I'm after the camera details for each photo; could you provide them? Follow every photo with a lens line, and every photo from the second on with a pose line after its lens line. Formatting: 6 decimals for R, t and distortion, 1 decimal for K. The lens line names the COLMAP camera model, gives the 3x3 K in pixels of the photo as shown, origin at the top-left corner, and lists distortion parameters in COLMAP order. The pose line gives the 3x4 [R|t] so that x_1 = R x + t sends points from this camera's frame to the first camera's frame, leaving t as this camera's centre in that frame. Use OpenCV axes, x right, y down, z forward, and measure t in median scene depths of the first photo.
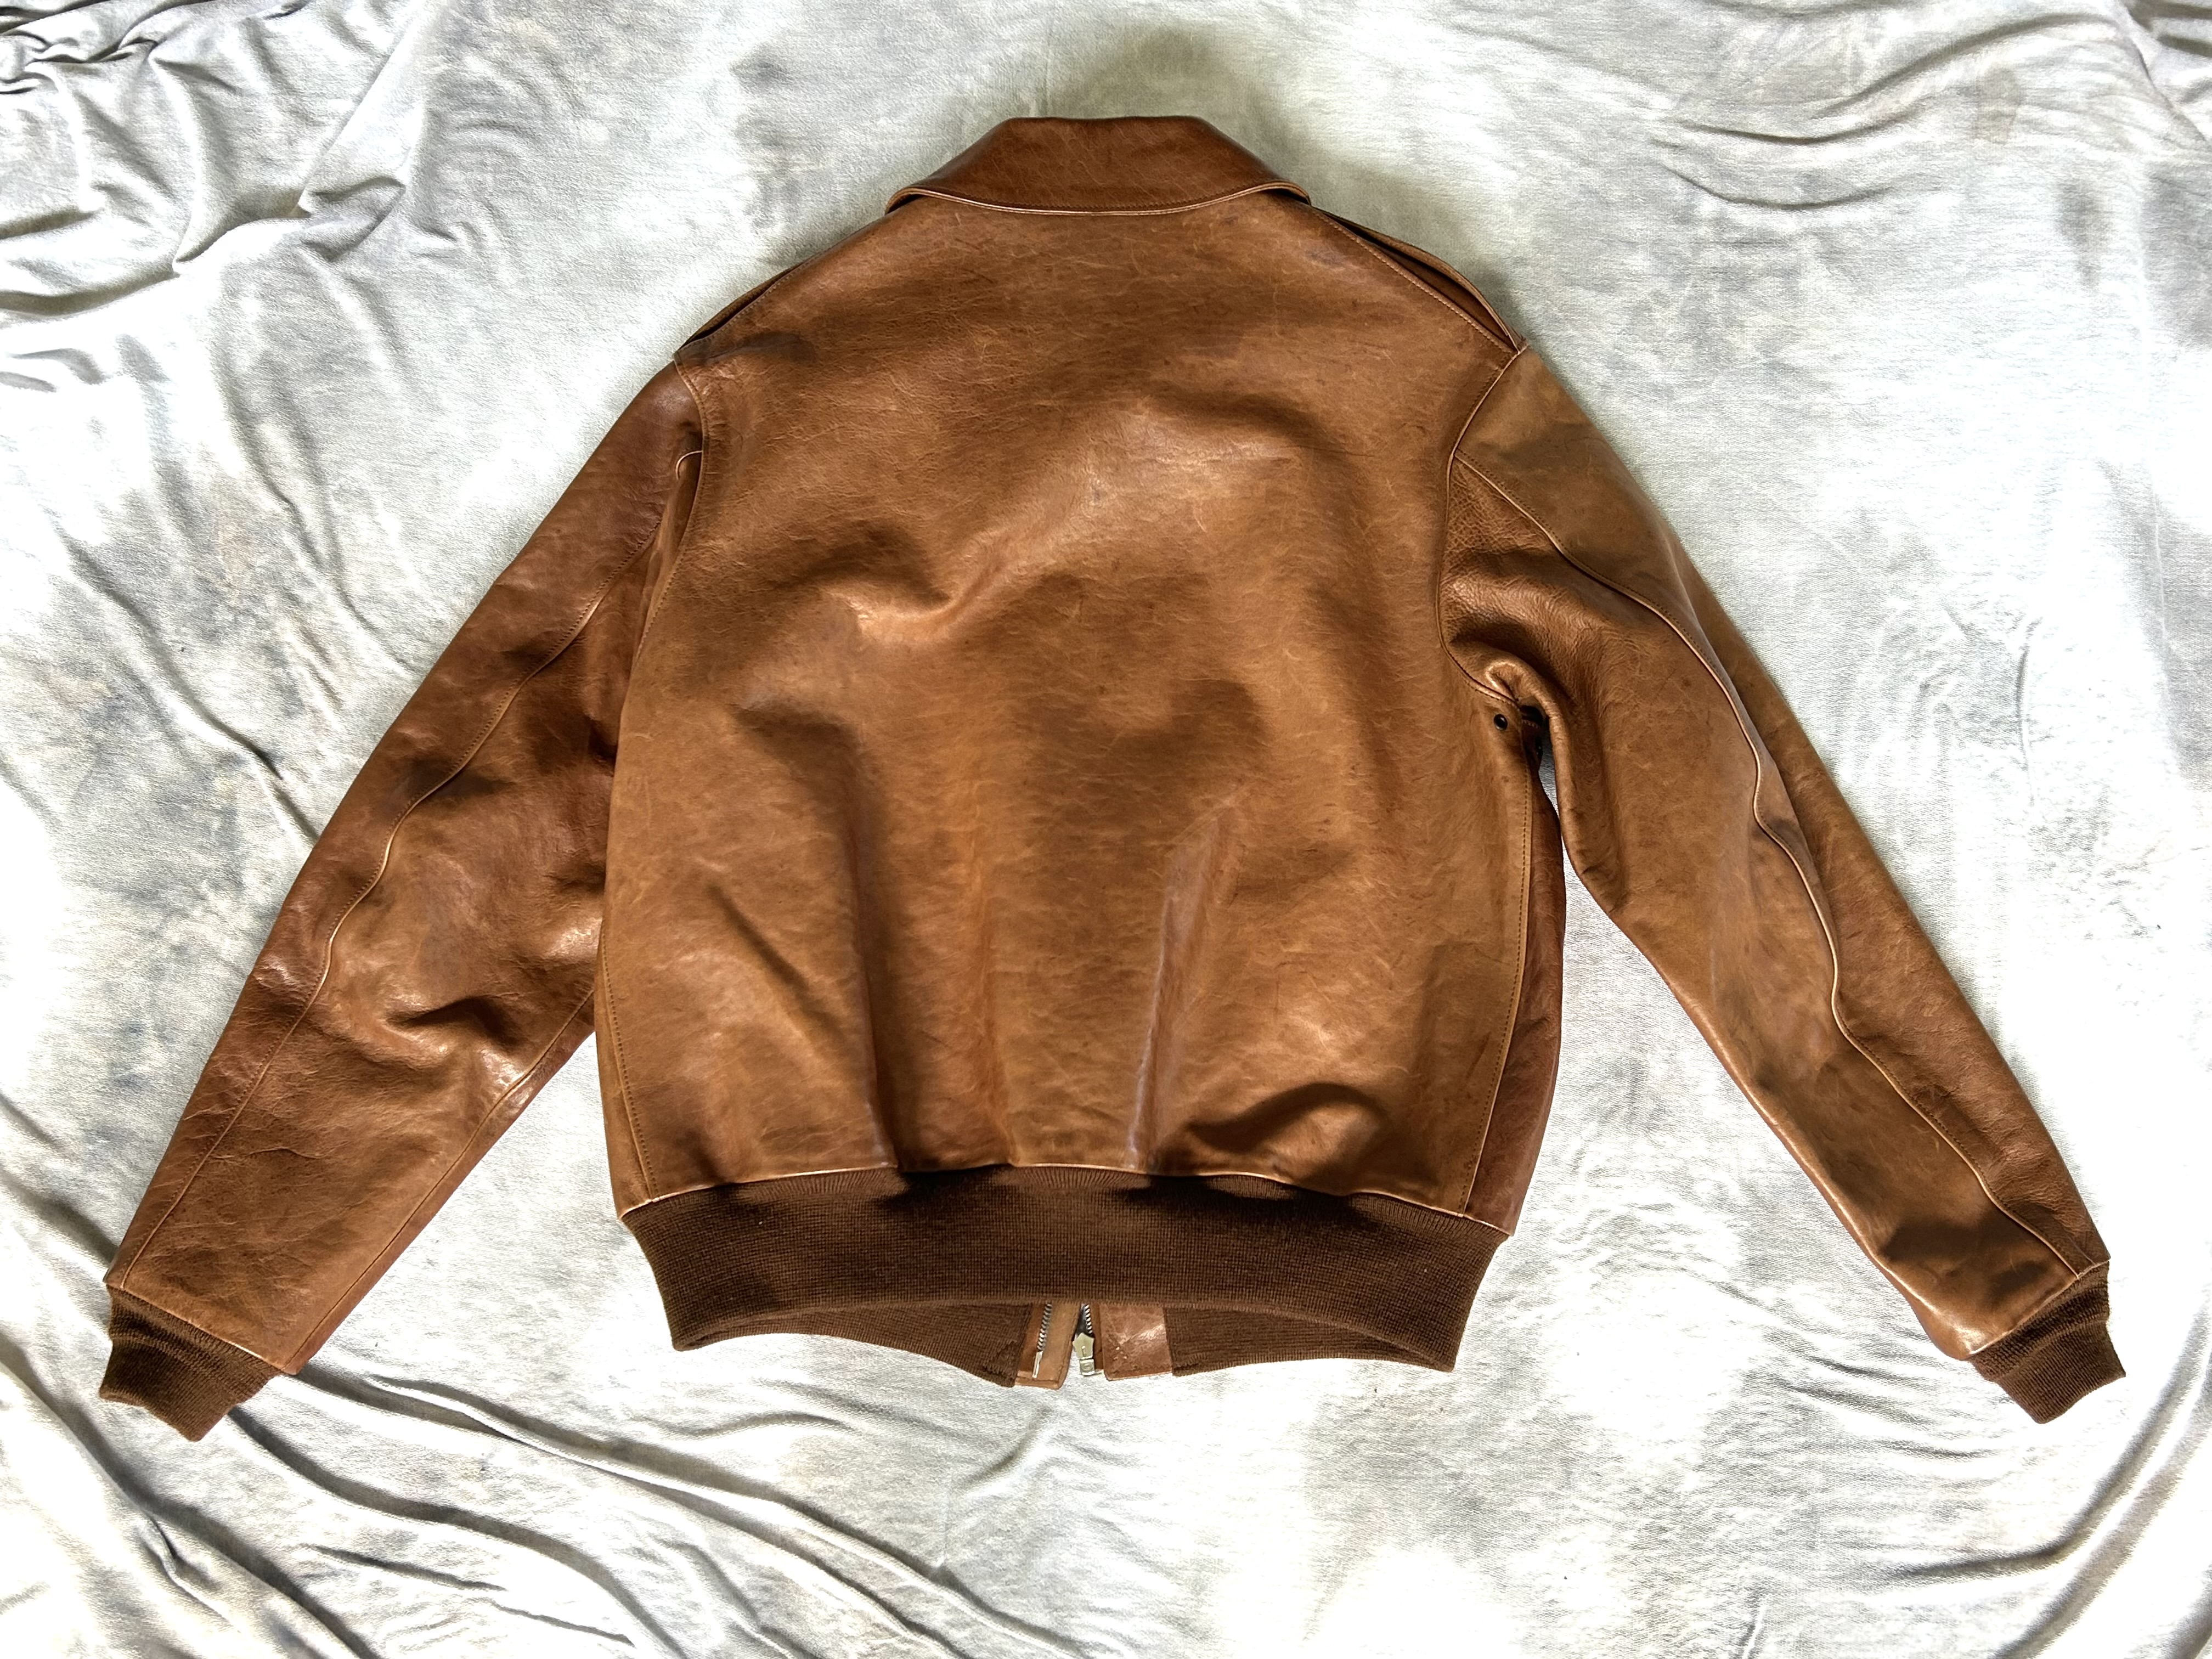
lens RADIAL K [[2042.2, 0, 1106.0], [0, 2042.2, 829.5], [0, 0, 1]] dist [0.004975, -0.020687]
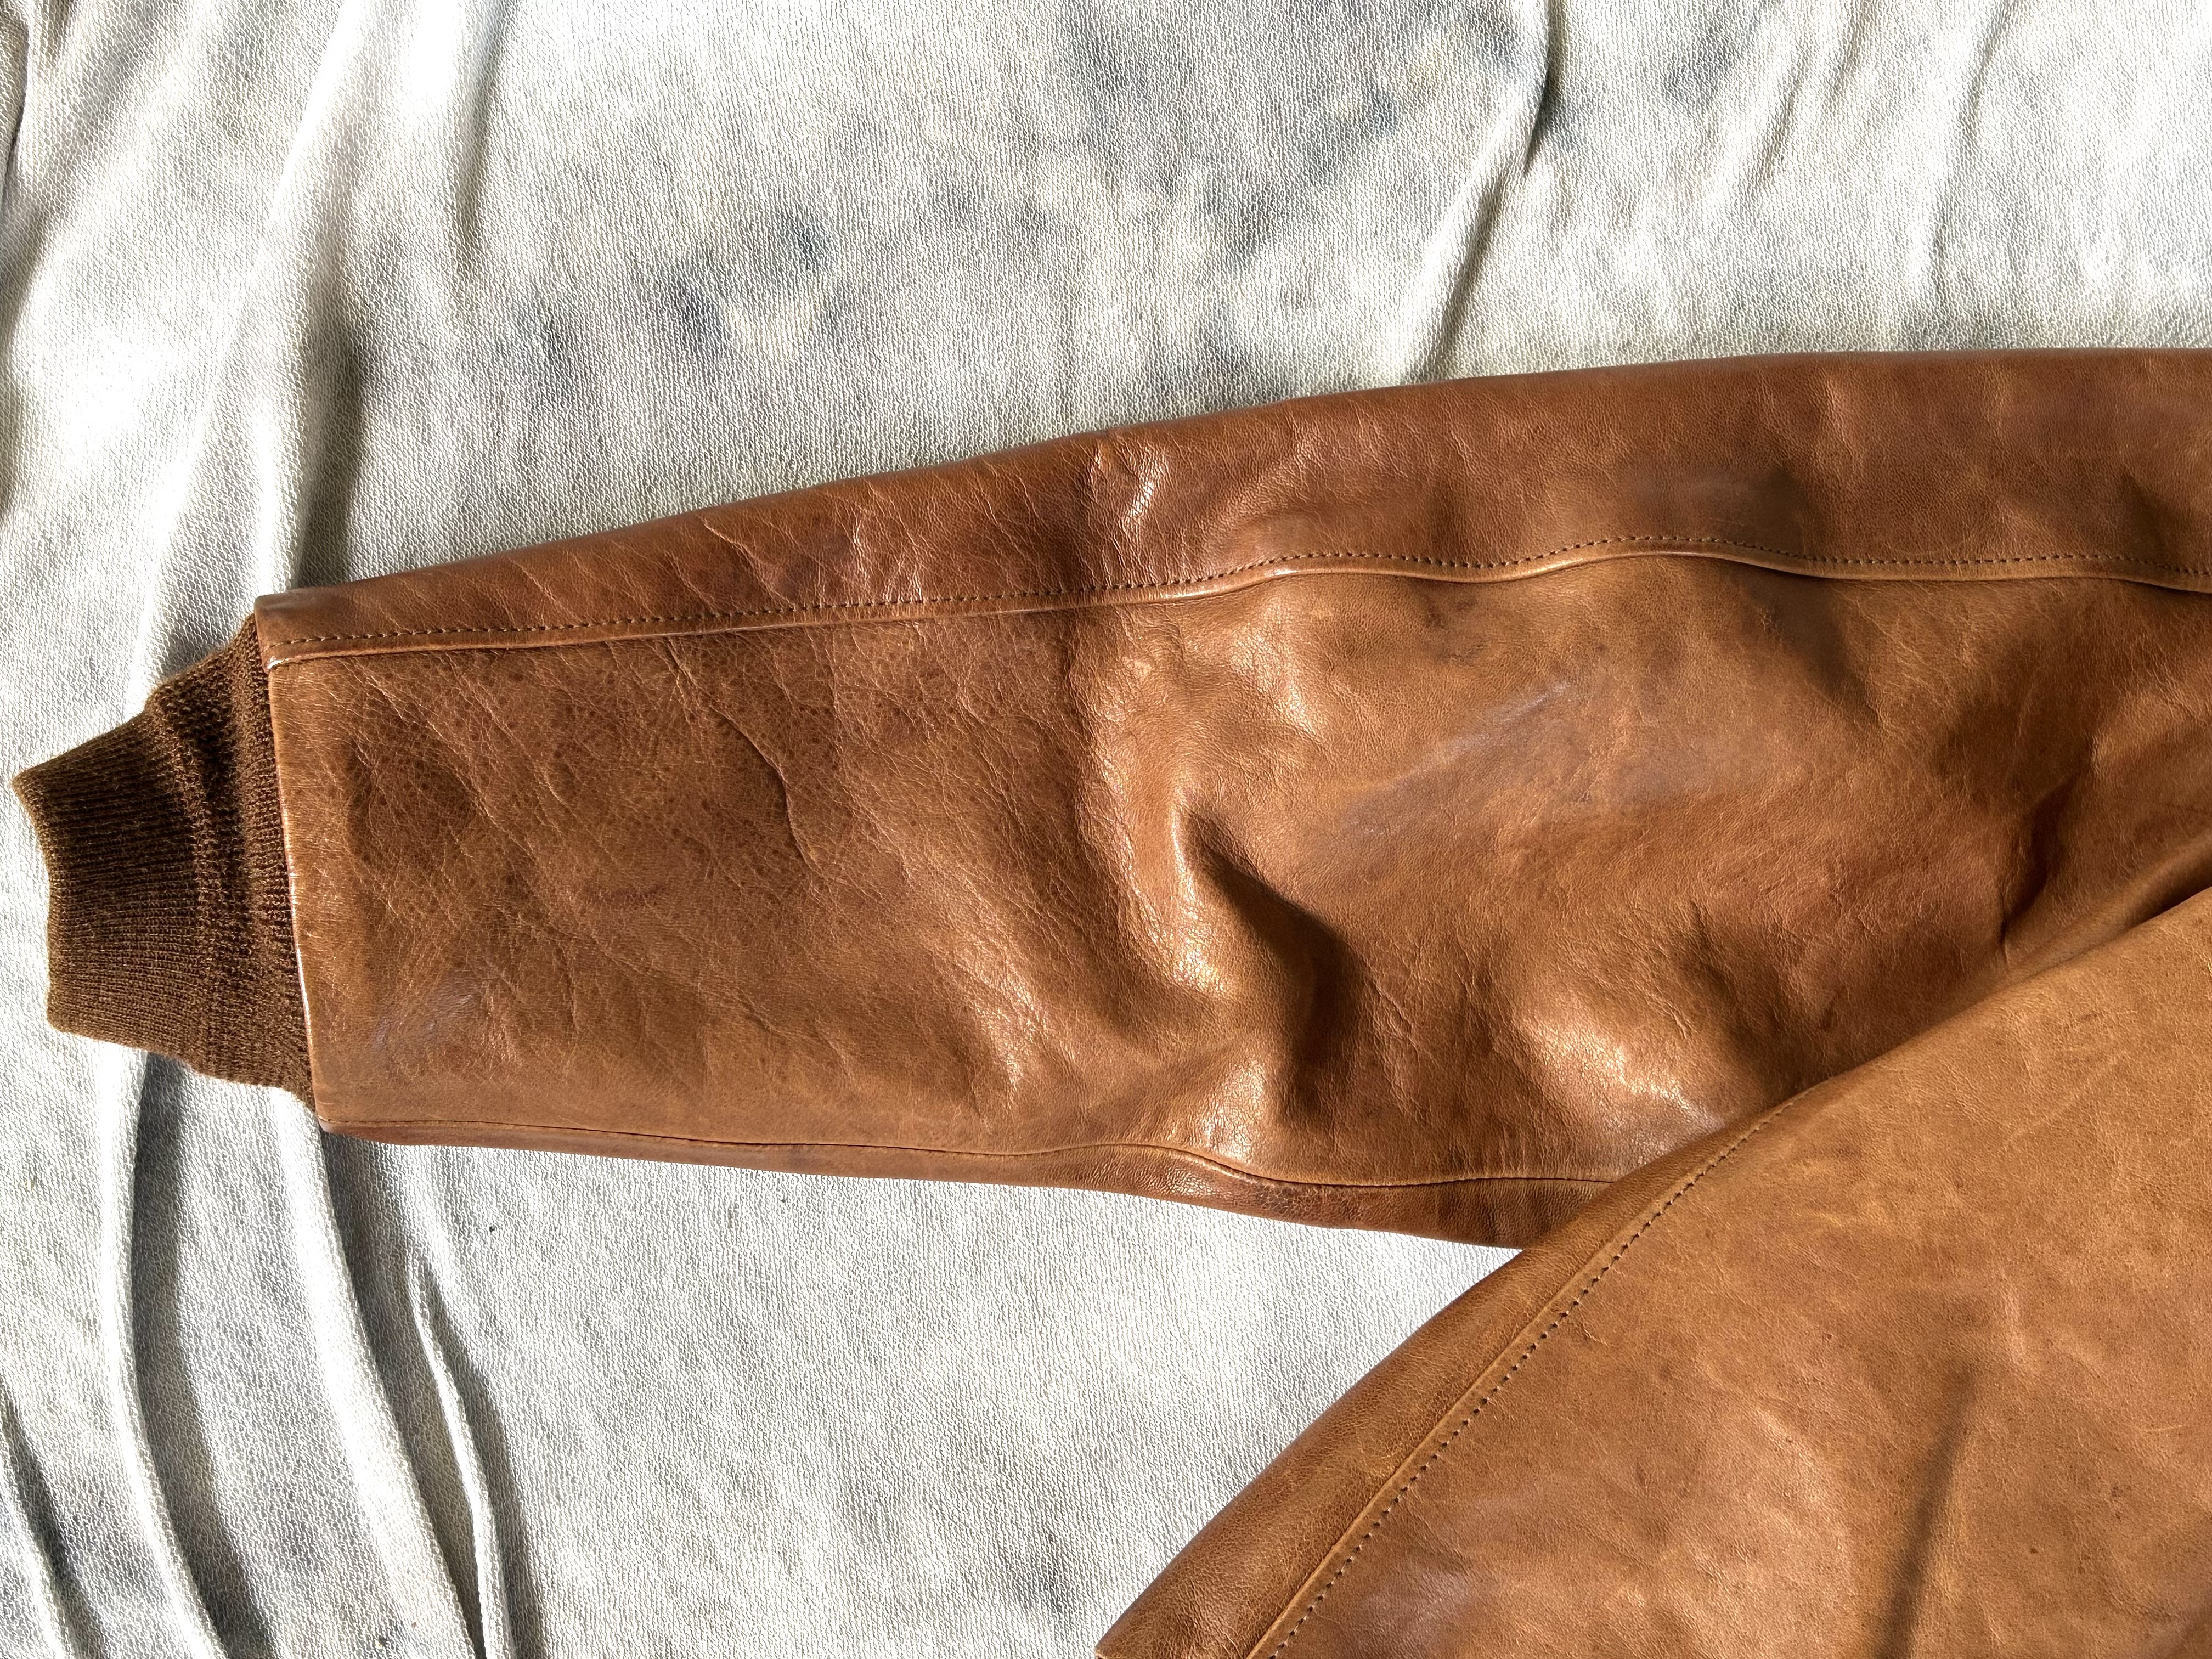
lens RADIAL K [[2739.8, 0, 1106.0], [0, 2739.8, 829.5], [0, 0, 1]] dist [0.113071, -0.312508]
pose [[0.532967, 0.845763, -0.025127, -0.336502], [-0.835470, 0.530717, 0.142581, 0.034110], [0.133925, -0.054998, 0.989464, 0.476111]]
